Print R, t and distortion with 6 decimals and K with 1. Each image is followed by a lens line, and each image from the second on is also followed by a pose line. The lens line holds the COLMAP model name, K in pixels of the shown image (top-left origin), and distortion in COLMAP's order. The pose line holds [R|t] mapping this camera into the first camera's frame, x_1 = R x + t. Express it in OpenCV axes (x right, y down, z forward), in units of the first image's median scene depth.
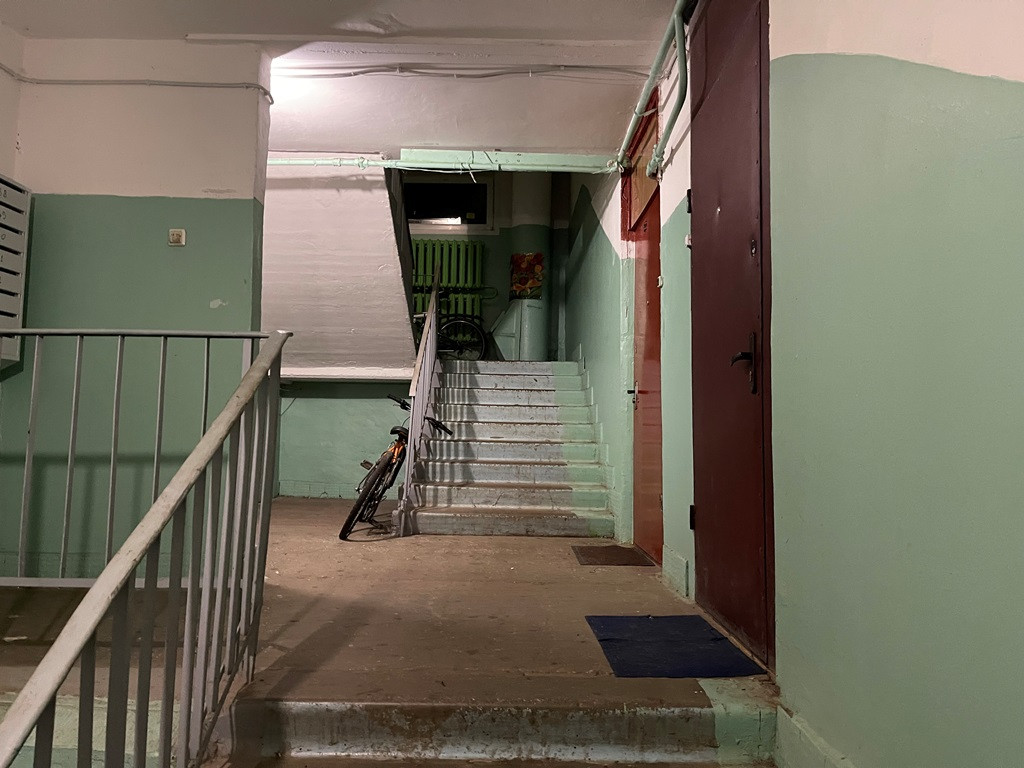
lens RADIAL K [[760.6, 0, 506.2], [0, 760.6, 389.1], [0, 0, 1]] dist [0.085063, -0.116752]
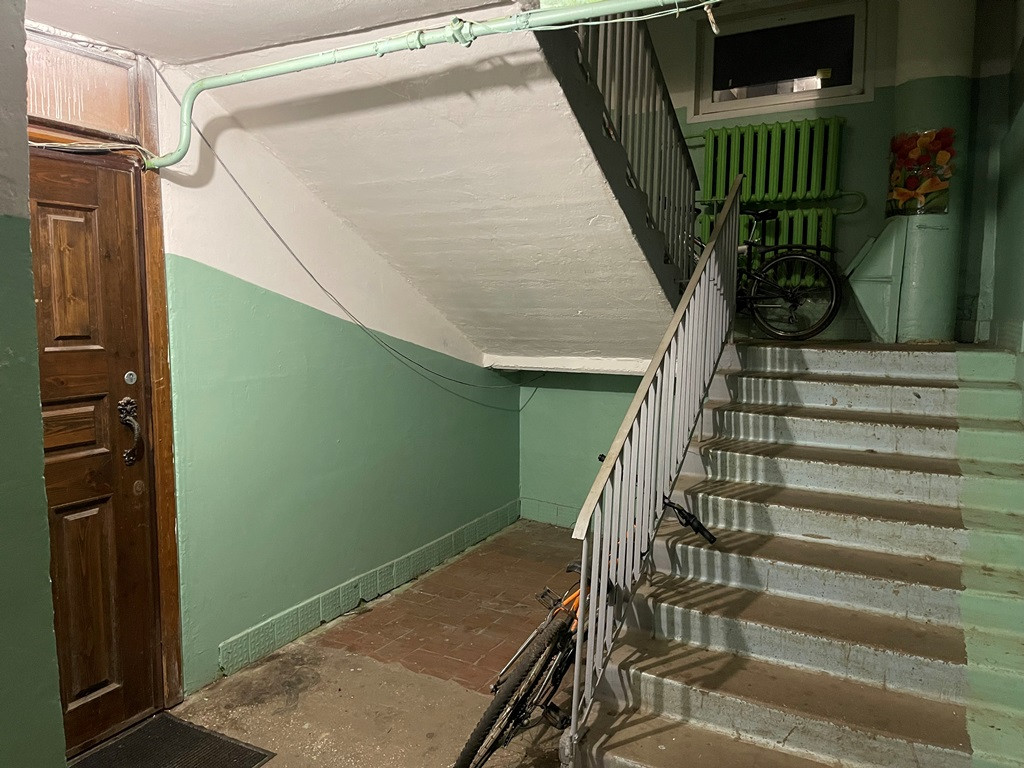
lens RADIAL K [[760.6, 0, 506.2], [0, 760.6, 389.1], [0, 0, 1]] dist [0.085063, -0.116752]
pose [[0.882467, 0.038764, -0.468774, 0.040731], [0.037569, 0.987606, 0.152391, -0.116456], [0.468871, -0.152092, 0.870074, 0.437803]]
